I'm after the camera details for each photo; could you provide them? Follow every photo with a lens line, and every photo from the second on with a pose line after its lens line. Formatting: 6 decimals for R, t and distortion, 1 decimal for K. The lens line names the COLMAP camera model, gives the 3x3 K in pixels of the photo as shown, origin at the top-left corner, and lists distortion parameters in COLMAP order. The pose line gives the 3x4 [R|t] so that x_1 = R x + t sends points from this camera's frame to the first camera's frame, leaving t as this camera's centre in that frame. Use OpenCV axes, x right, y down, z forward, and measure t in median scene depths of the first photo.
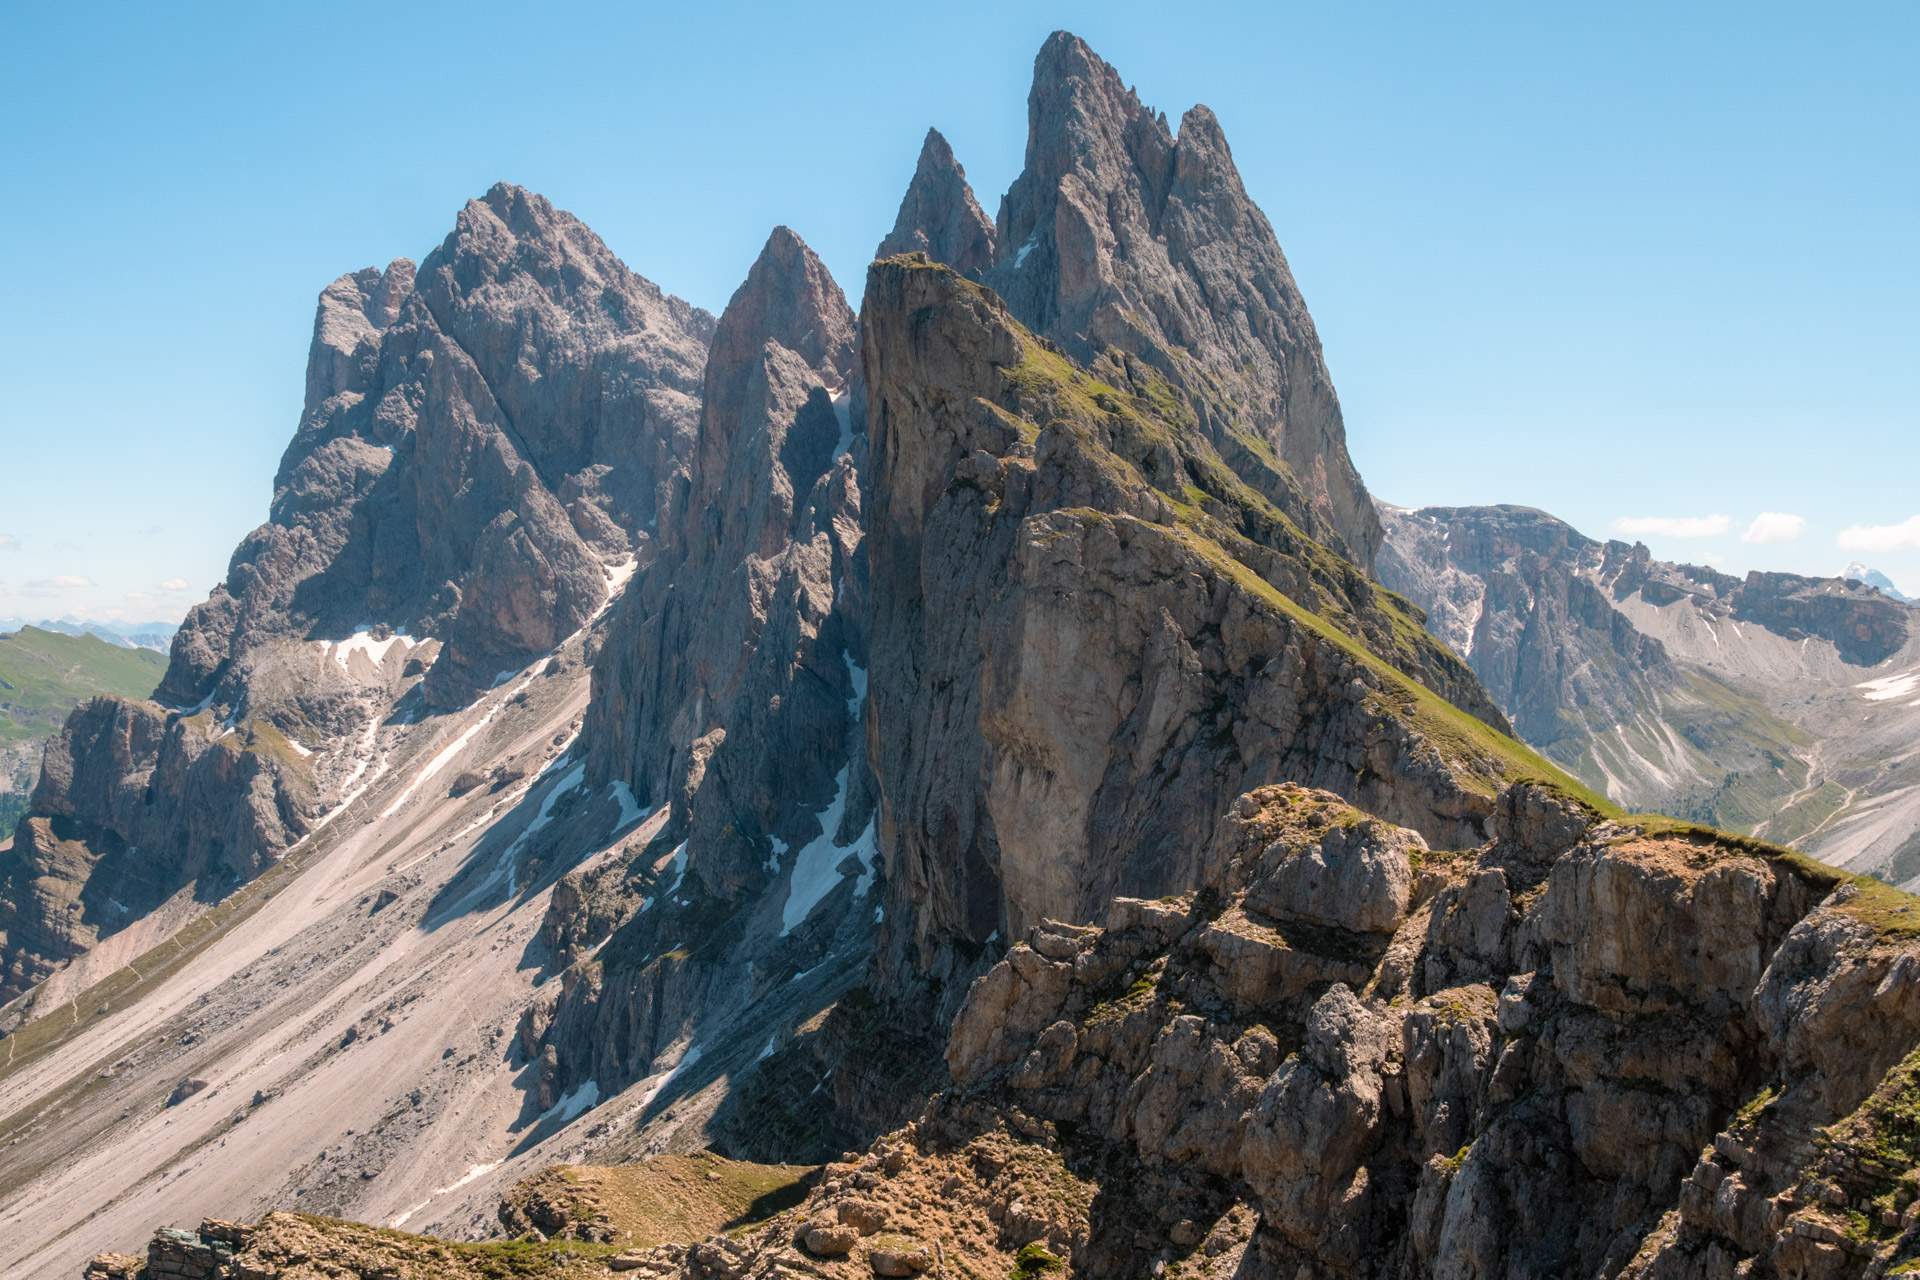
lens RADIAL K [[2402.7, 0, 989.7], [0, 2402.7, 714.5], [0, 0, 1]] dist [-0.003688, 0.000000]
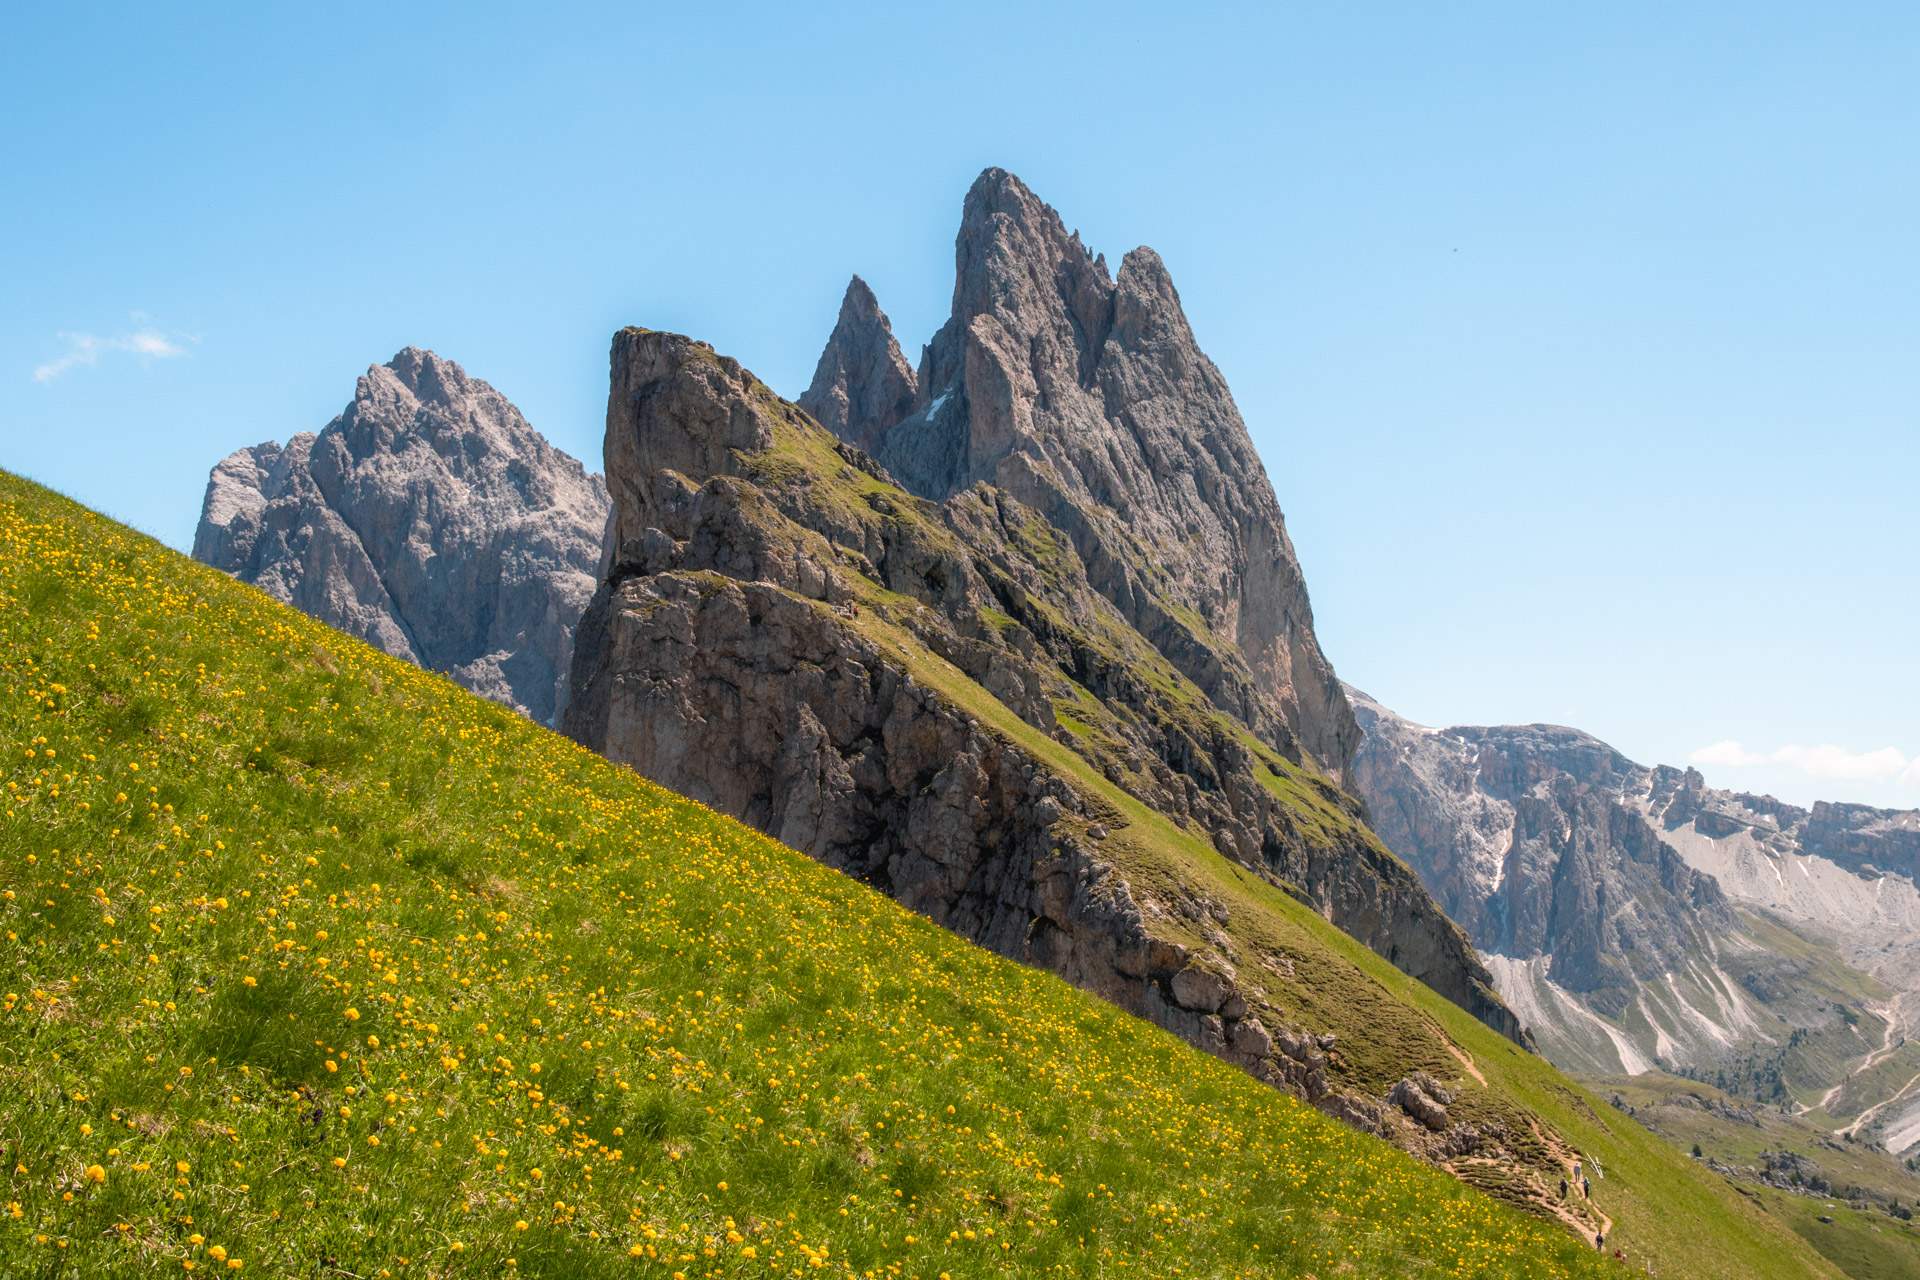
lens RADIAL K [[2642.1, 0, 996.3], [0, 2642.1, 566.0], [0, 0, 1]] dist [-0.025303, 0.000000]
pose [[0.999915, 0.012276, -0.004437, 0.037306], [-0.012803, 0.988611, -0.149950, 0.009905], [0.002546, 0.149994, 0.988684, 0.049736]]
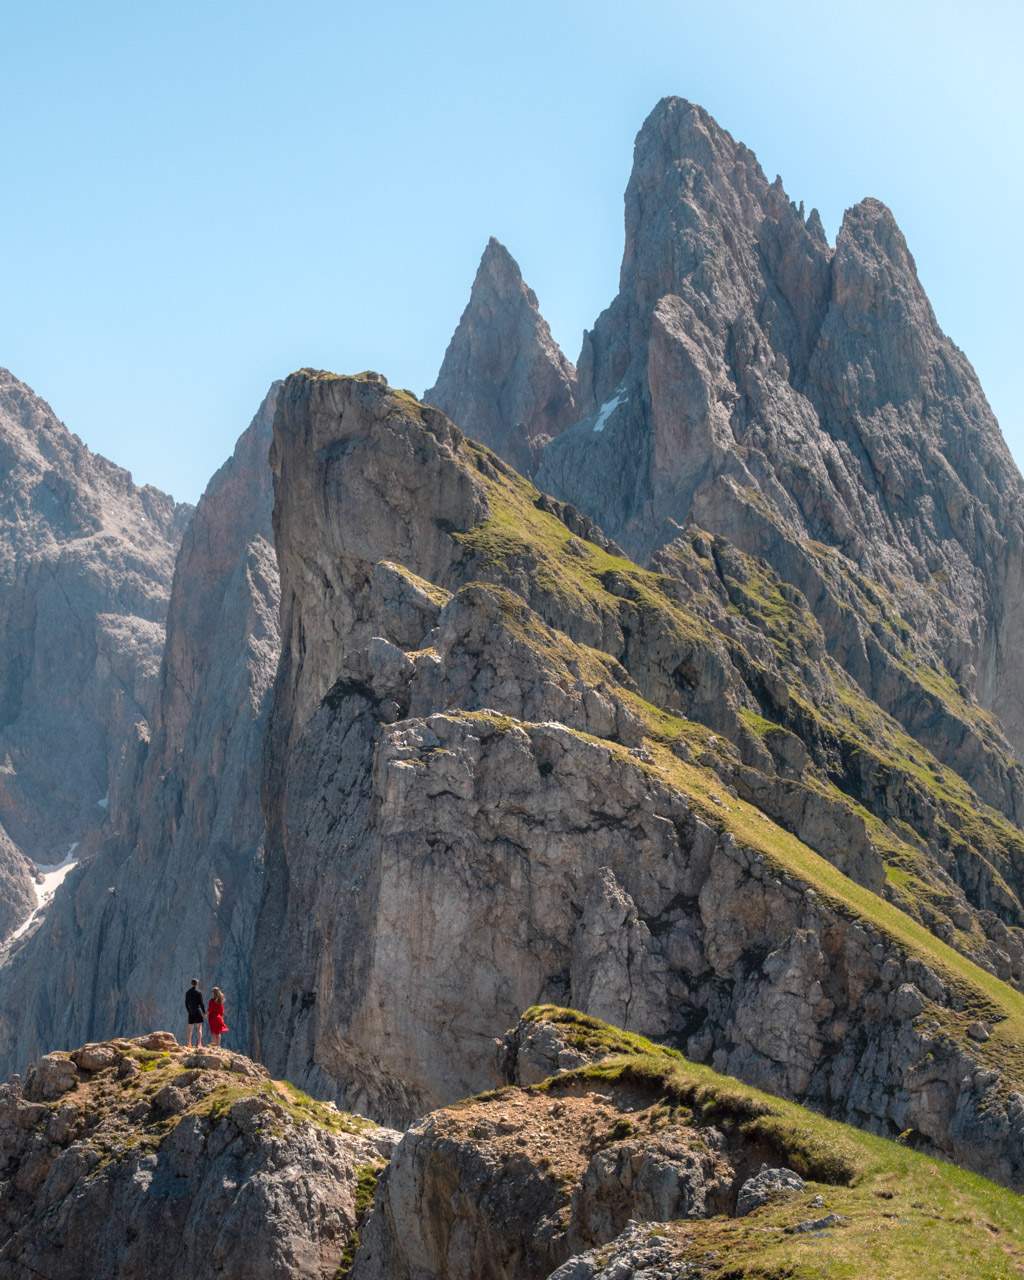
lens RADIAL K [[3400.5, 0, 448.3], [0, 3400.5, 739.8], [0, 0, 1]] dist [0.175909, 0.000000]
pose [[0.998373, 0.007111, -0.056576, 0.022418], [-0.012938, 0.994566, -0.103304, 0.004063], [0.055534, 0.103868, 0.993039, 0.029730]]
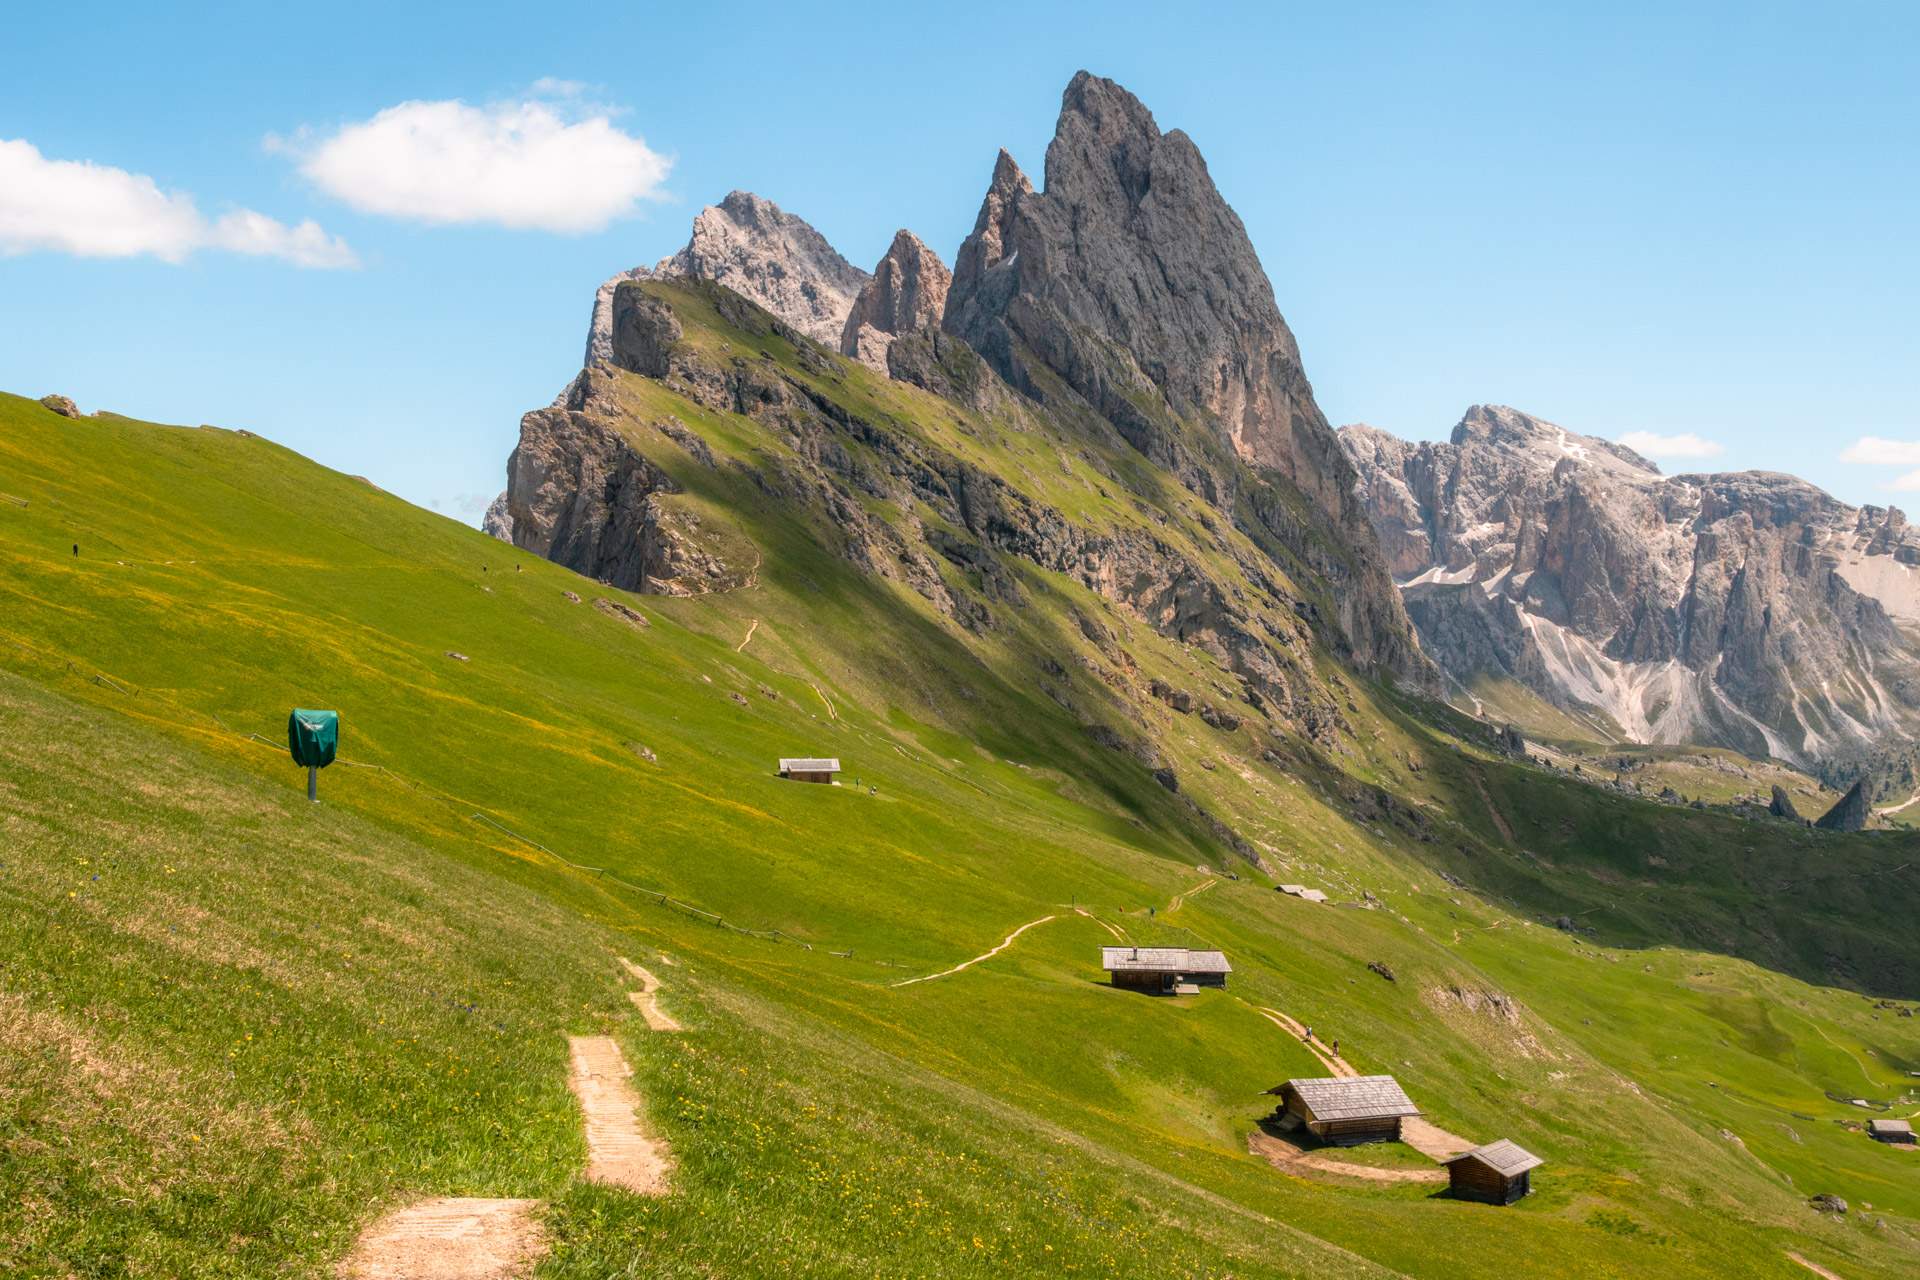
lens RADIAL K [[2642.1, 0, 977.8], [0, 2642.1, 622.2], [0, 0, 1]] dist [-0.025303, 0.000000]
pose [[0.982828, 0.000461, -0.184521, 0.229840], [-0.007901, 0.999185, -0.039586, 0.052717], [0.184353, 0.040364, 0.982031, -0.331351]]
